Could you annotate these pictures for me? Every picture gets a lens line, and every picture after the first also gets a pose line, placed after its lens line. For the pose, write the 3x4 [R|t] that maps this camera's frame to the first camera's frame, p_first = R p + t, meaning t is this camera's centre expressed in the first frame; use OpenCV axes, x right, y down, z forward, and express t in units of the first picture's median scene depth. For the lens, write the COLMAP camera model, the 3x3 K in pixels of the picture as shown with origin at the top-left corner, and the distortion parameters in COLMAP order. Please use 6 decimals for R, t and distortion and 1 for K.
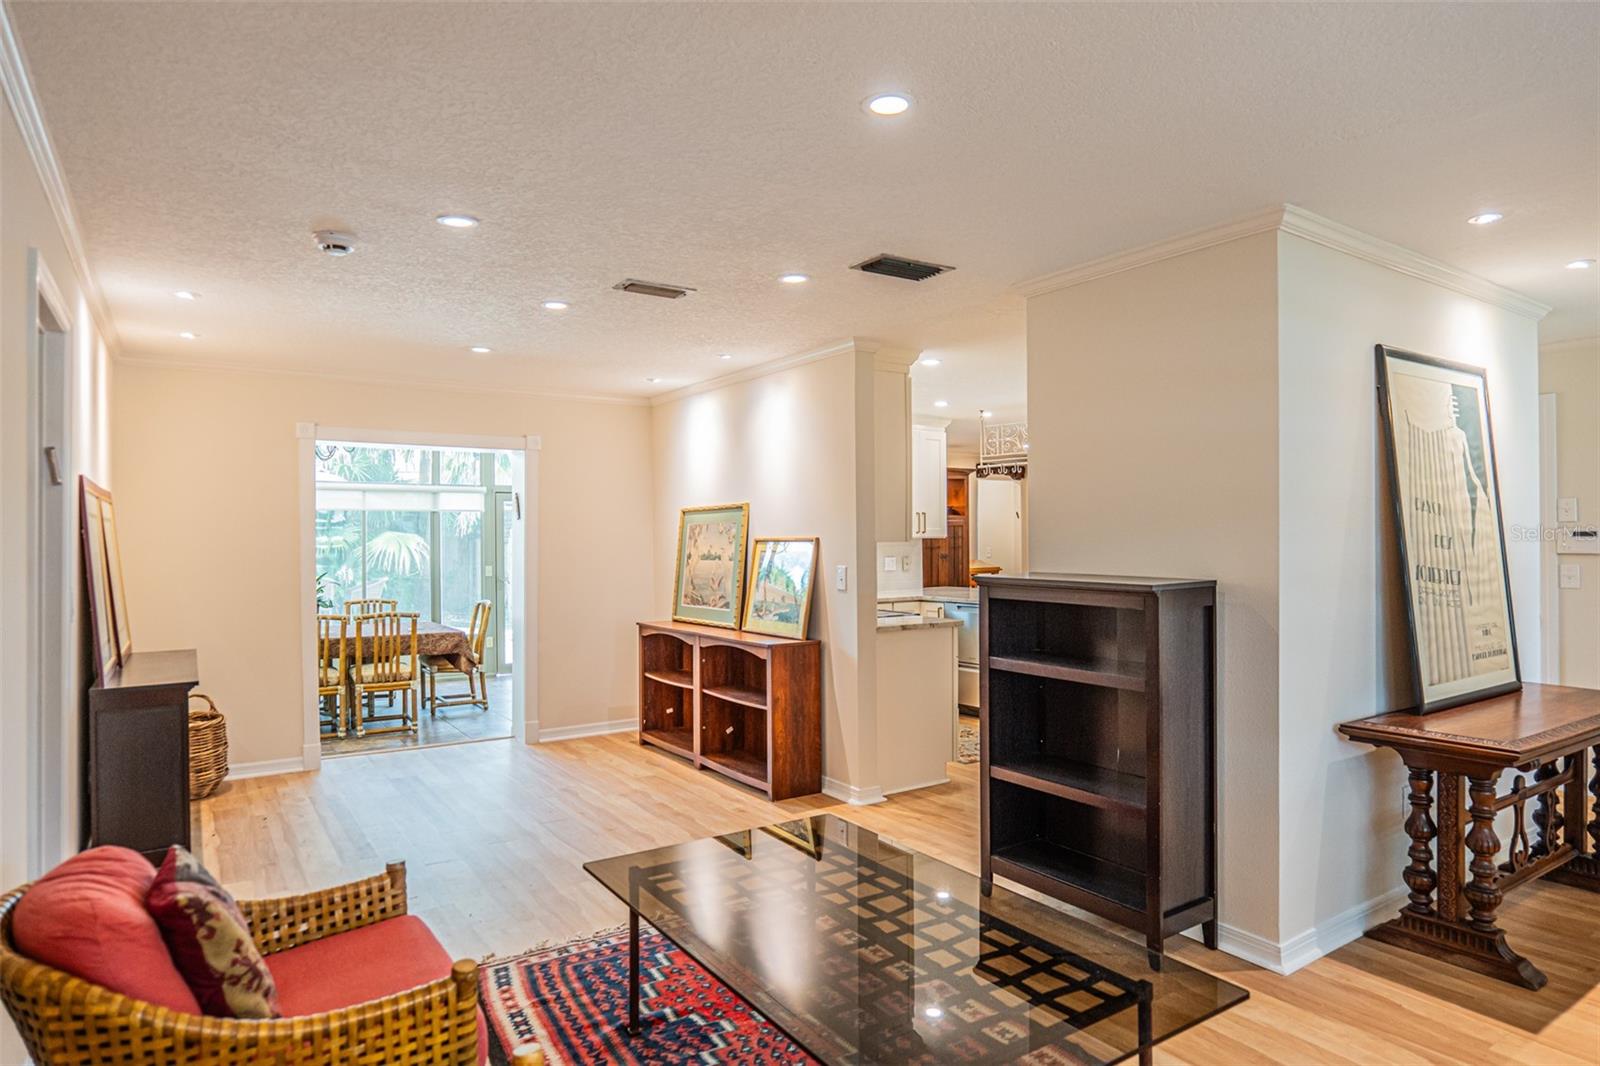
lens RADIAL K [[953.1, 0, 801.9], [0, 953.1, 536.8], [0, 0, 1]] dist [-0.035170, 0.022634]
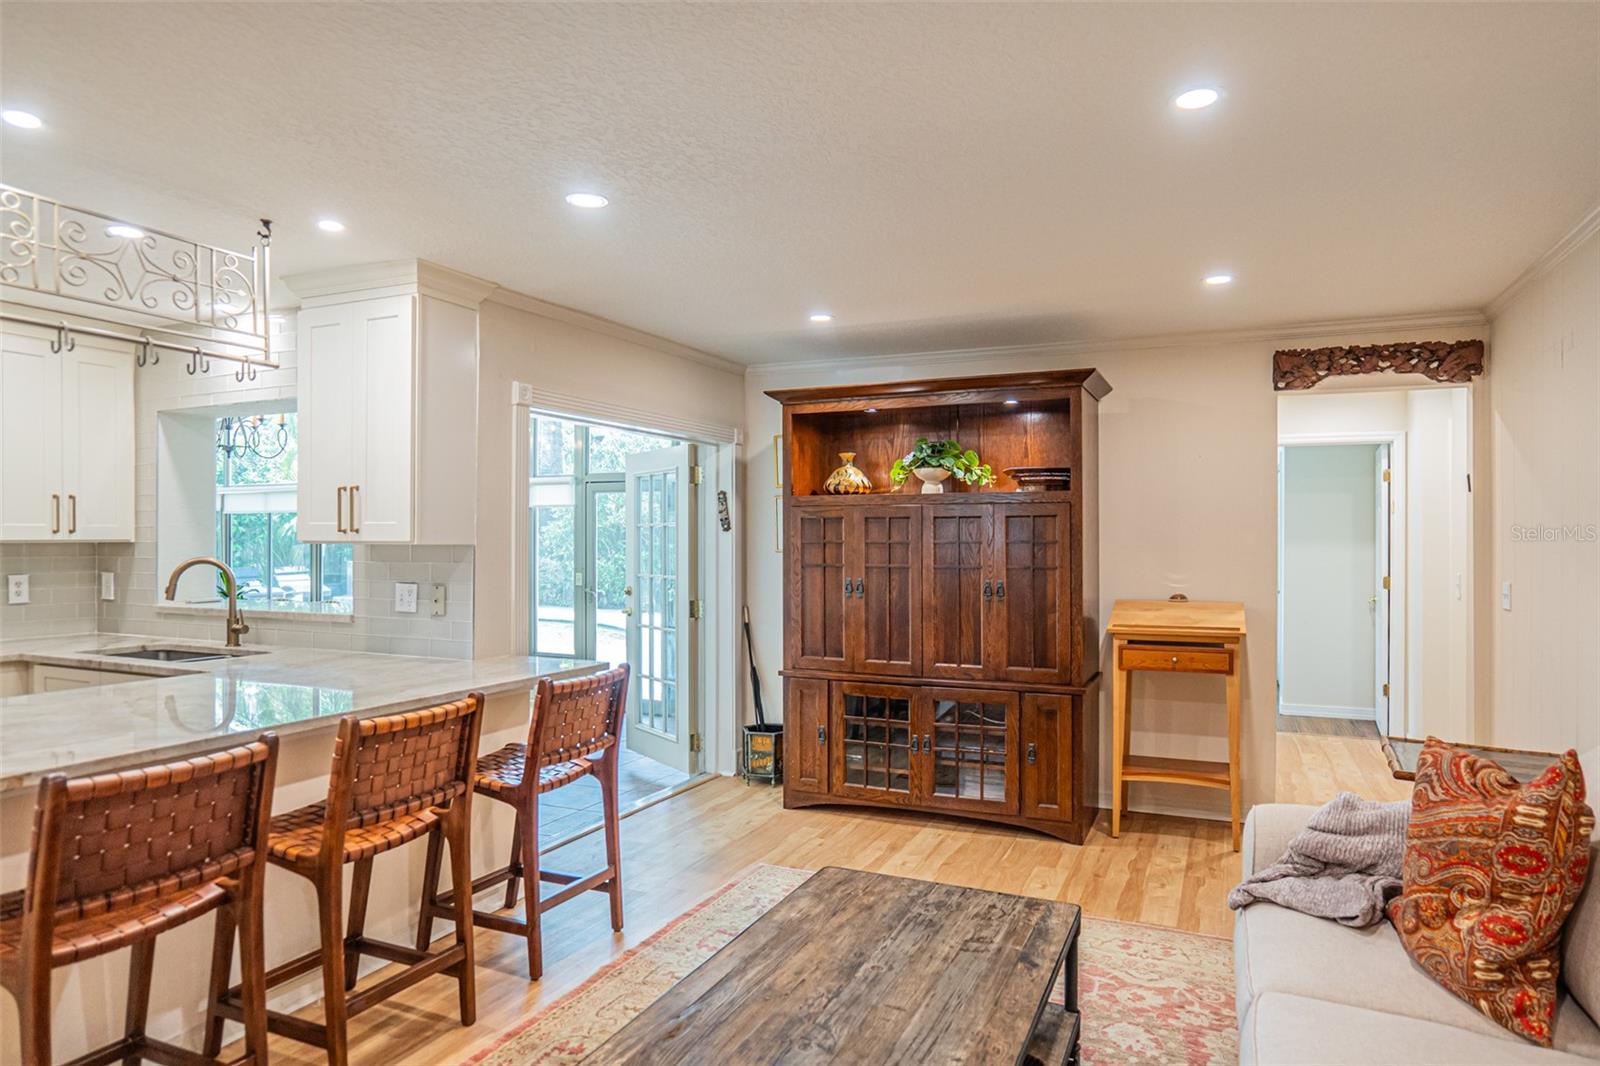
lens RADIAL K [[965.2, 0, 792.9], [0, 965.2, 540.3], [0, 0, 1]] dist [-0.029105, 0.027196]
pose [[0.527901, 0.006103, -0.849284, 0.530442], [-0.009693, 0.999952, 0.001161, -0.000428], [0.849251, 0.007620, 0.527935, 0.807099]]
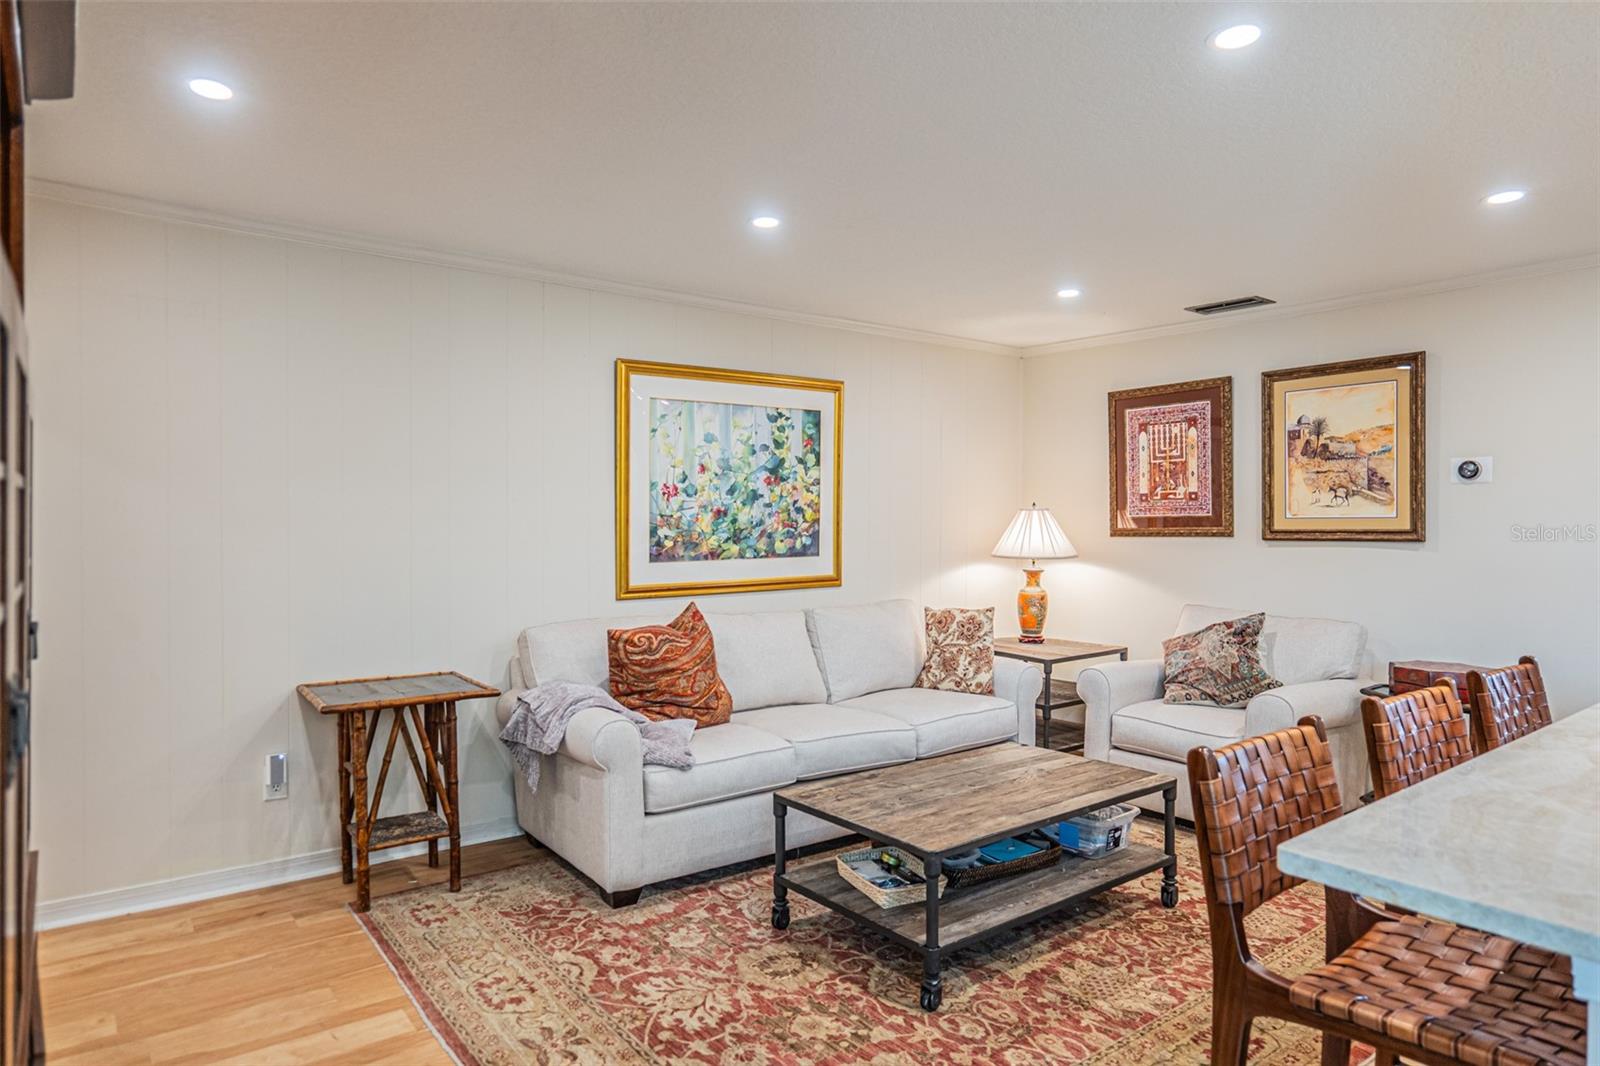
lens RADIAL K [[953.1, 0, 801.9], [0, 953.1, 536.8], [0, 0, 1]] dist [-0.035170, 0.022634]
pose [[-0.070800, -0.014363, 0.997387, 0.000722], [0.003456, 0.999887, 0.014645, 0.006213], [-0.997485, 0.004484, -0.070743, 1.035466]]
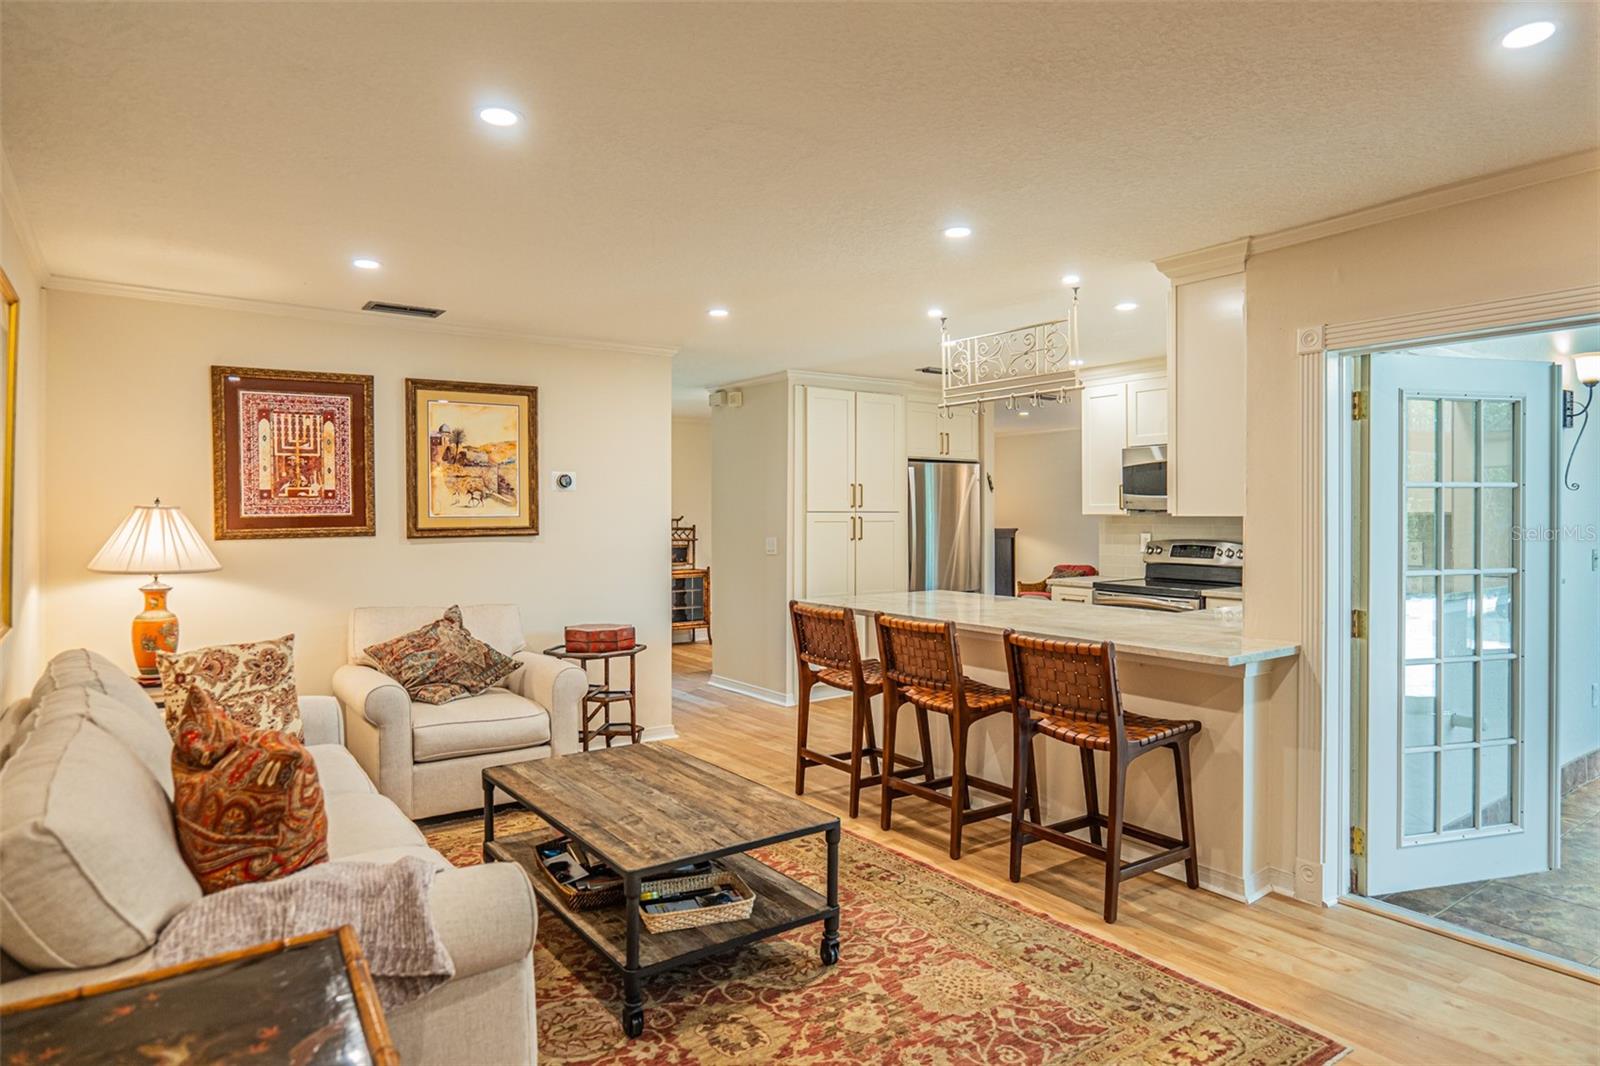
lens RADIAL K [[927.3, 0, 784.1], [0, 927.3, 512.7], [0, 0, 1]] dist [-0.030181, 0.020484]
pose [[-0.999812, 0.002459, -0.019227, 0.301465], [0.002331, 0.999975, 0.006697, -0.001470], [0.019243, 0.006651, -0.999793, 1.287489]]
